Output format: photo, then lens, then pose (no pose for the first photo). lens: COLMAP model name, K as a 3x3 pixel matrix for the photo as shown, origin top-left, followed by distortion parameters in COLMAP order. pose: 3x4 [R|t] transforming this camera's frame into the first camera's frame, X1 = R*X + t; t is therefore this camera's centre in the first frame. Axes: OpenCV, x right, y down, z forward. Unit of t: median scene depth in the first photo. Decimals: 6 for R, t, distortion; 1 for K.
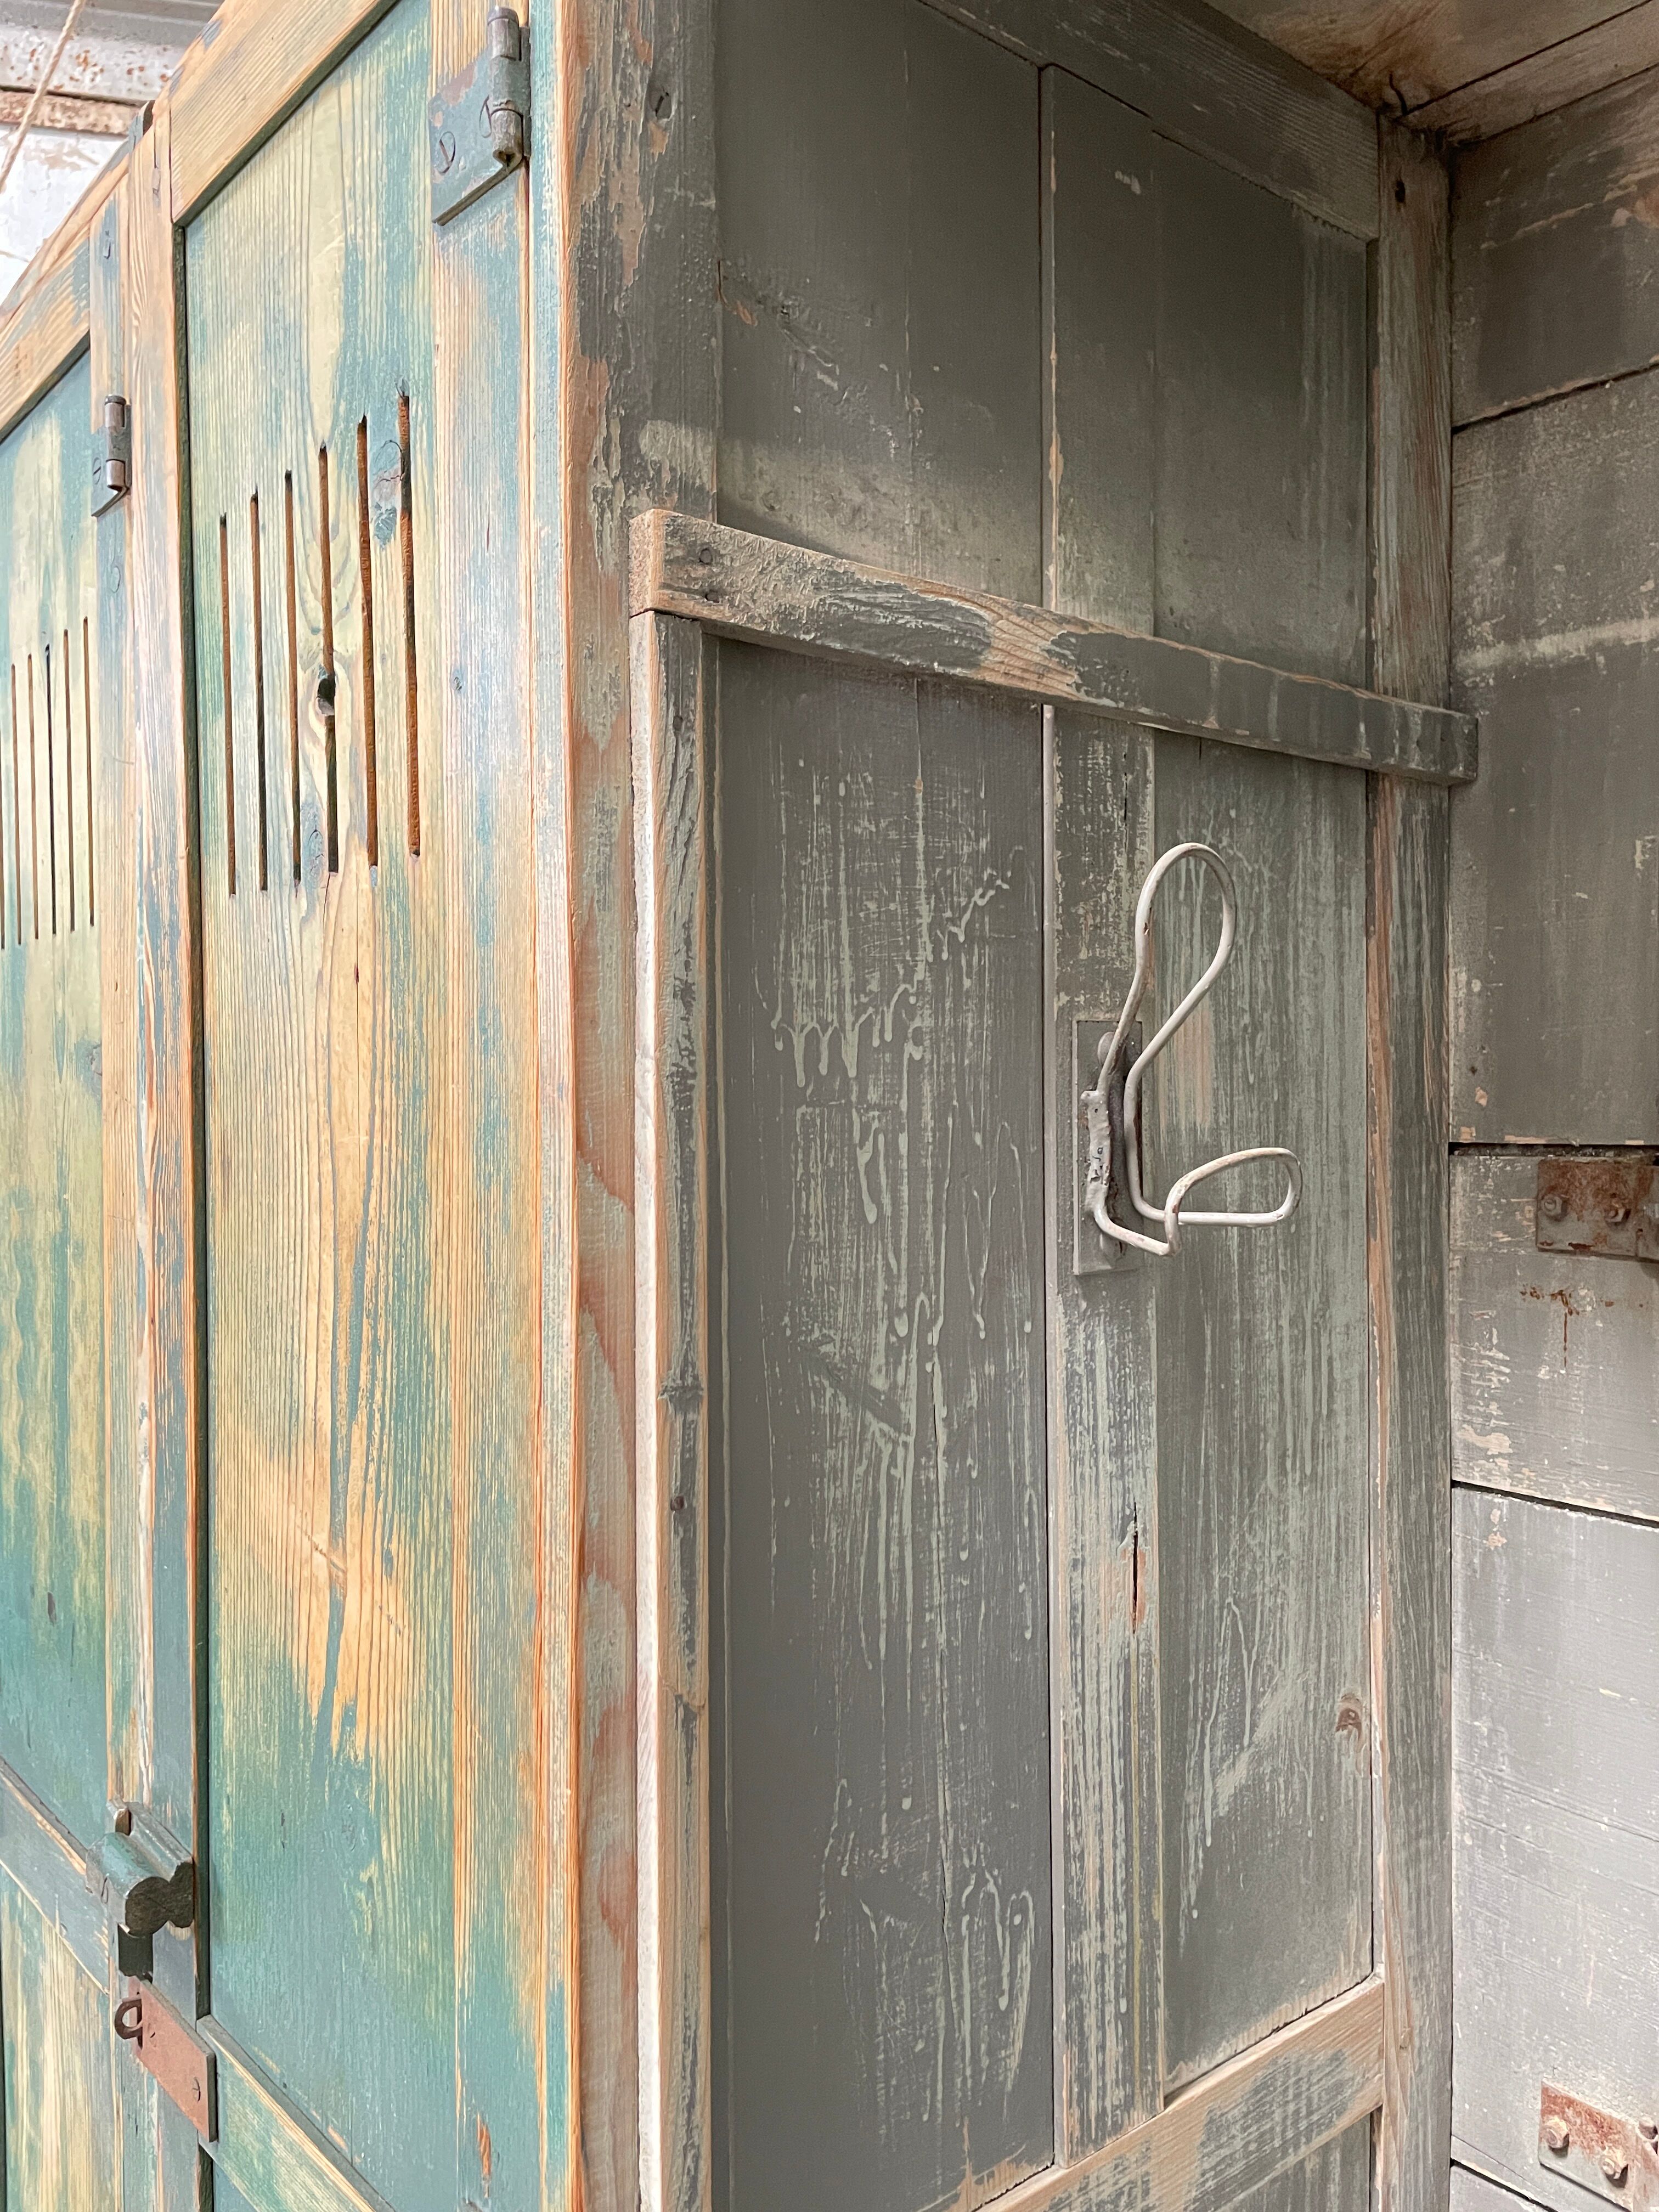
lens RADIAL K [[1669.8, 0, 830.9], [0, 1669.8, 1096.8], [0, 0, 1]] dist [0.089540, -0.112771]
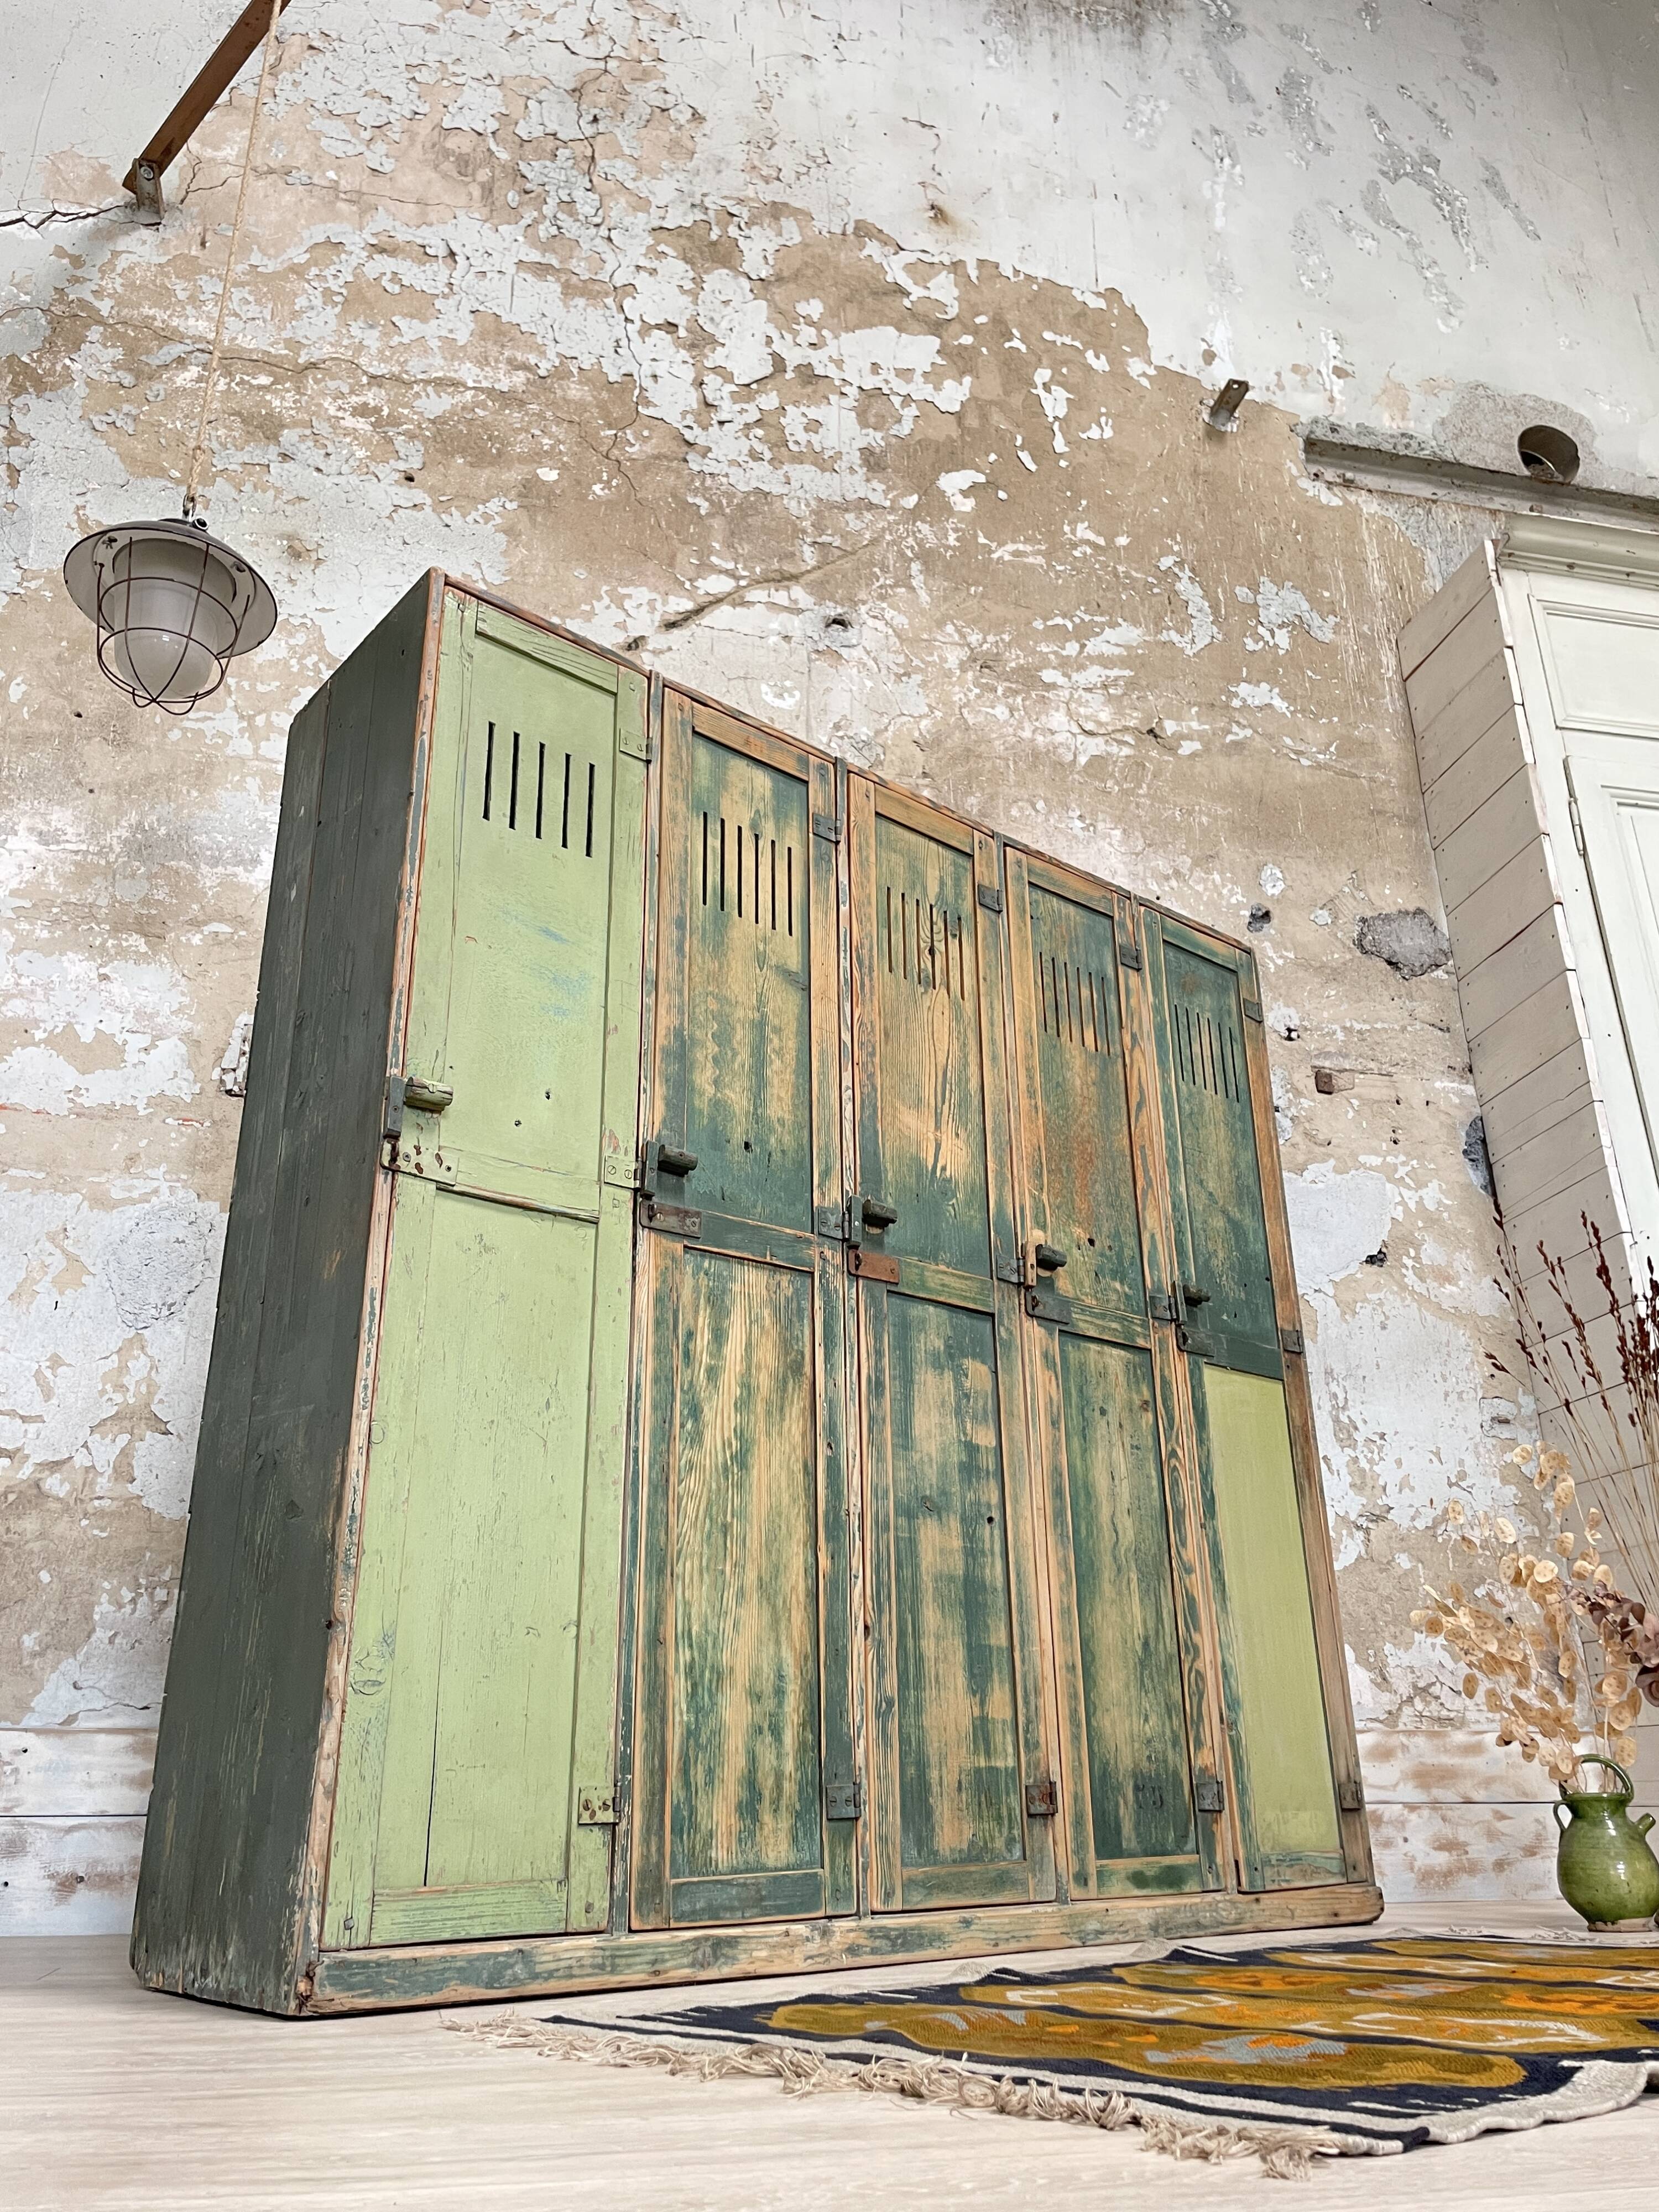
lens RADIAL K [[1670.1, 0, 827.8], [0, 1670.1, 1092.6], [0, 0, 1]] dist [0.089365, -0.111487]
pose [[-0.001997, 0.380136, 0.924929, -4.285789], [0.024304, 0.924676, -0.379979, 1.795454], [-0.999703, 0.021720, -0.011086, 1.346436]]
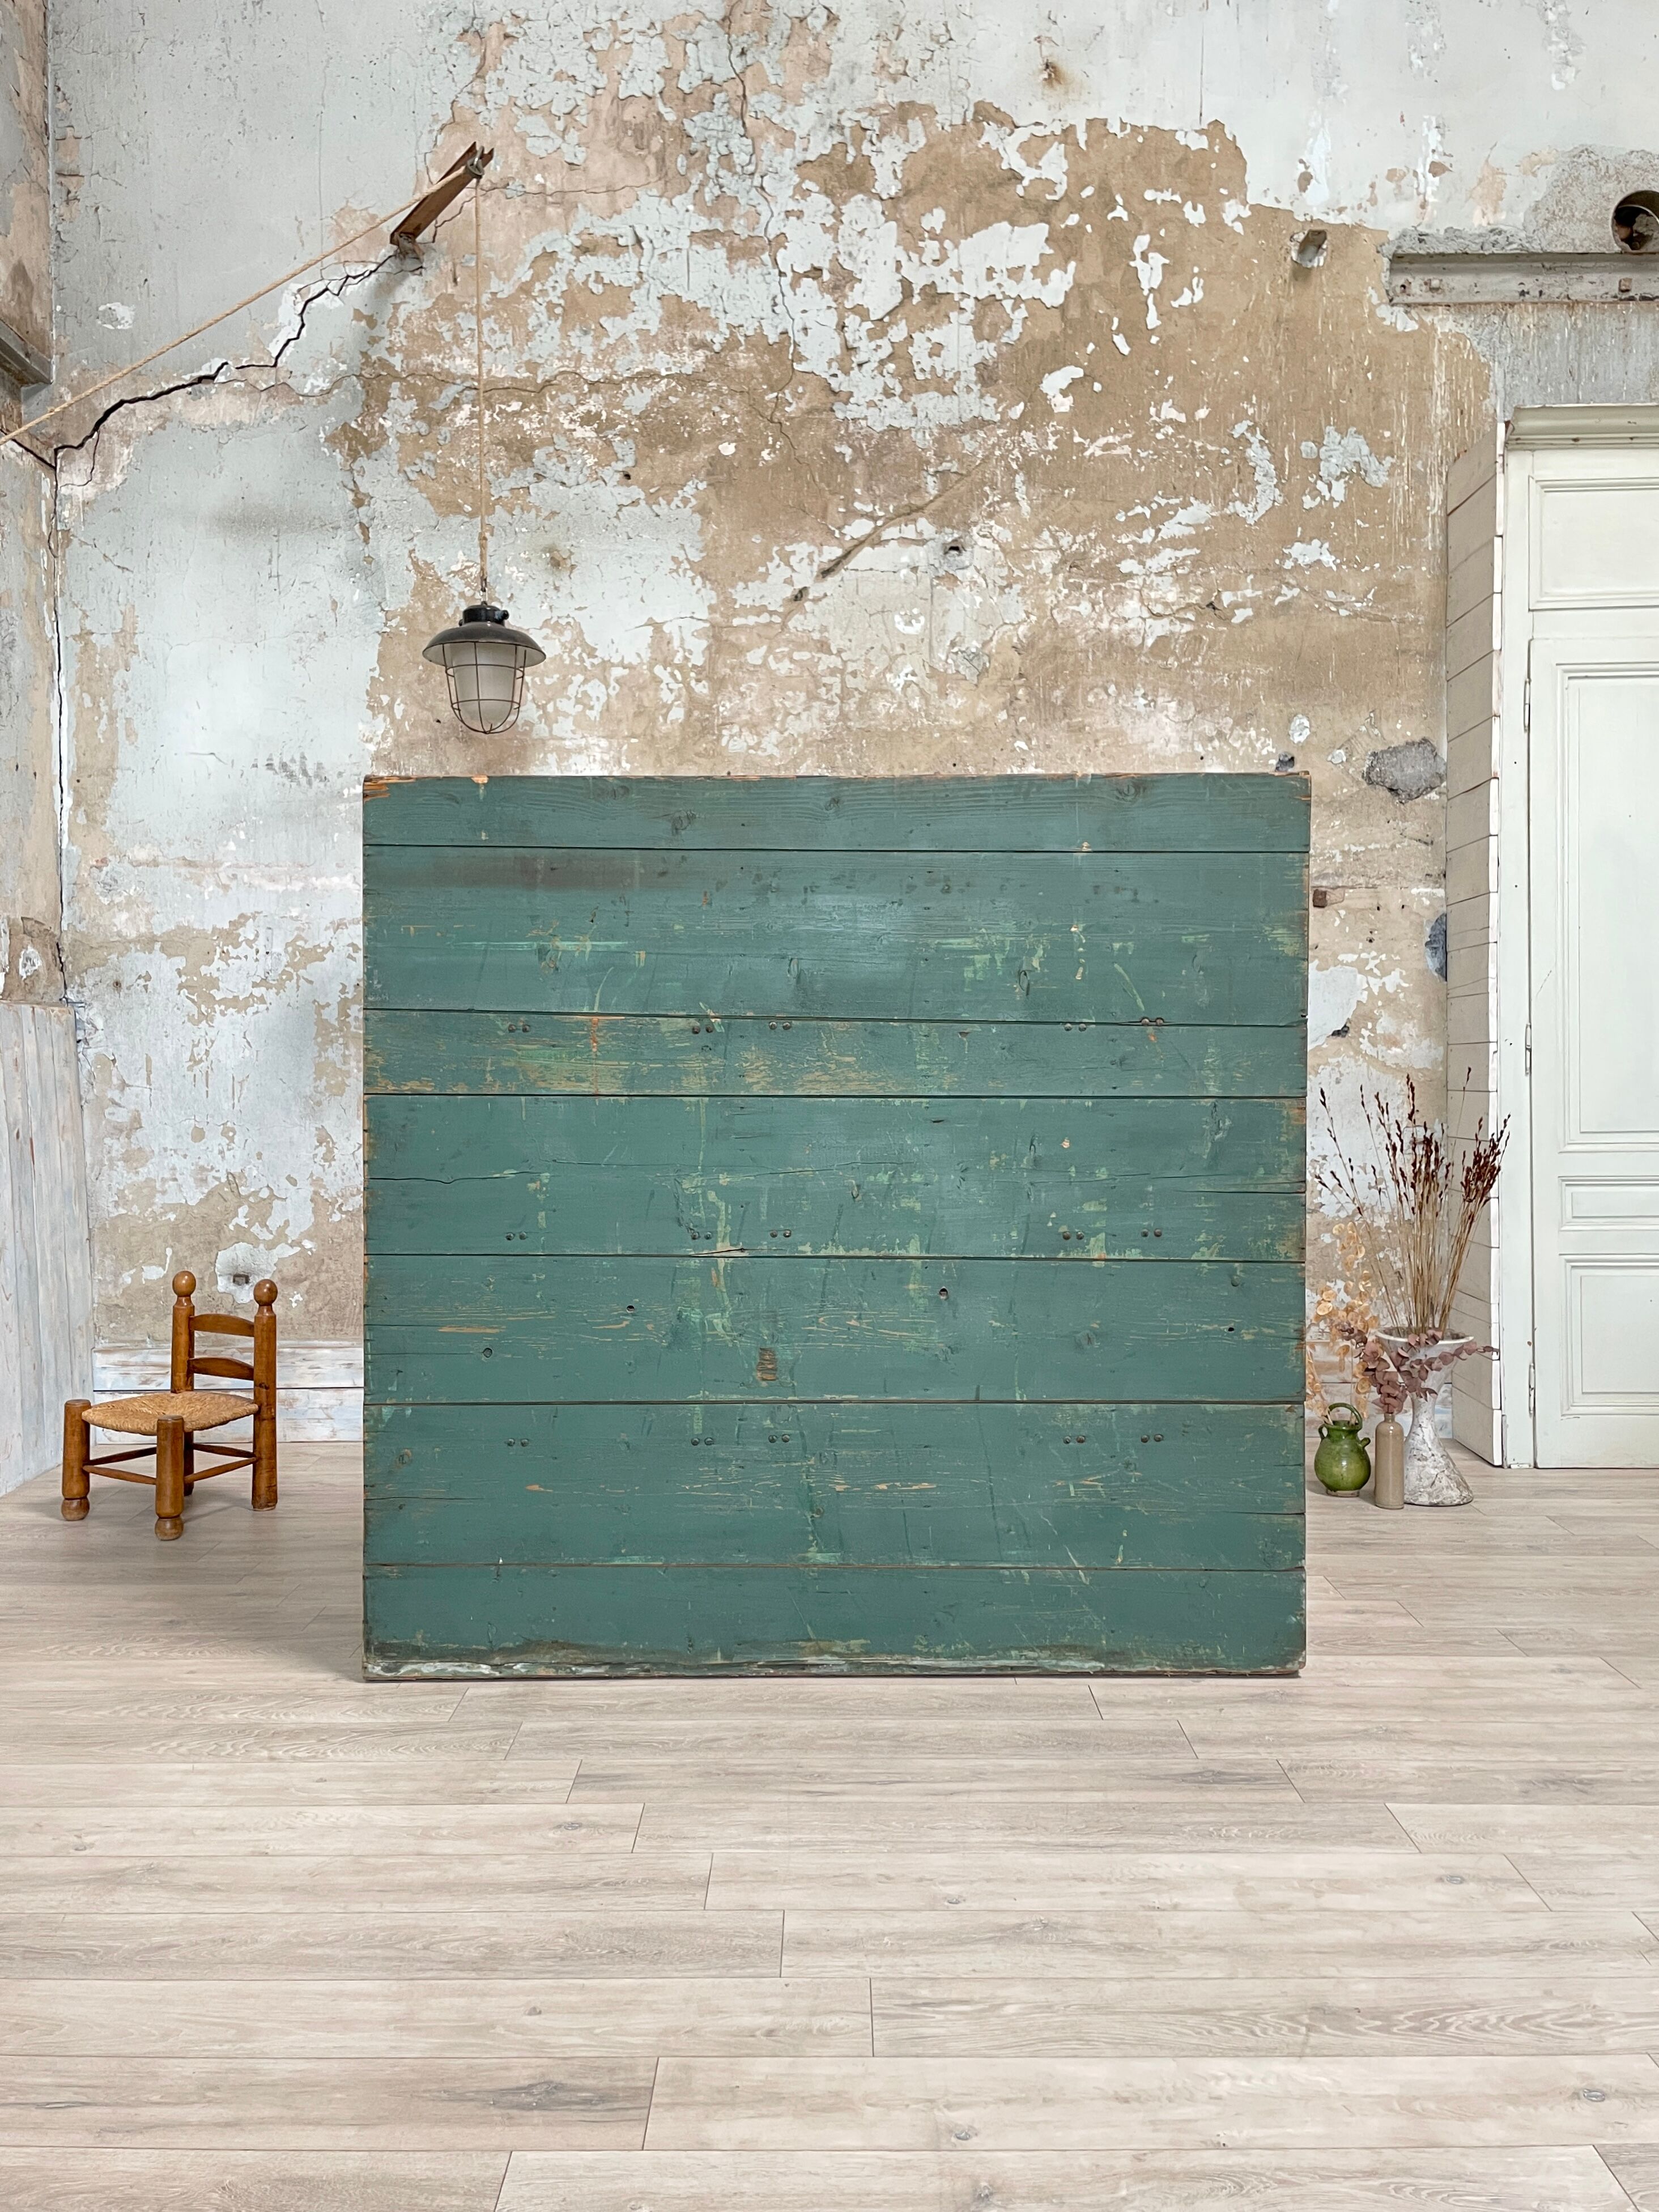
lens RADIAL K [[1721.7, 0, 834.1], [0, 1721.7, 1100.5], [0, 0, 1]] dist [0.087440, -0.107256]
pose [[0.233022, -0.032516, 0.971928, -7.693264], [0.023095, 0.999344, 0.027896, 0.132830], [-0.972197, 0.015946, 0.233620, -0.228207]]
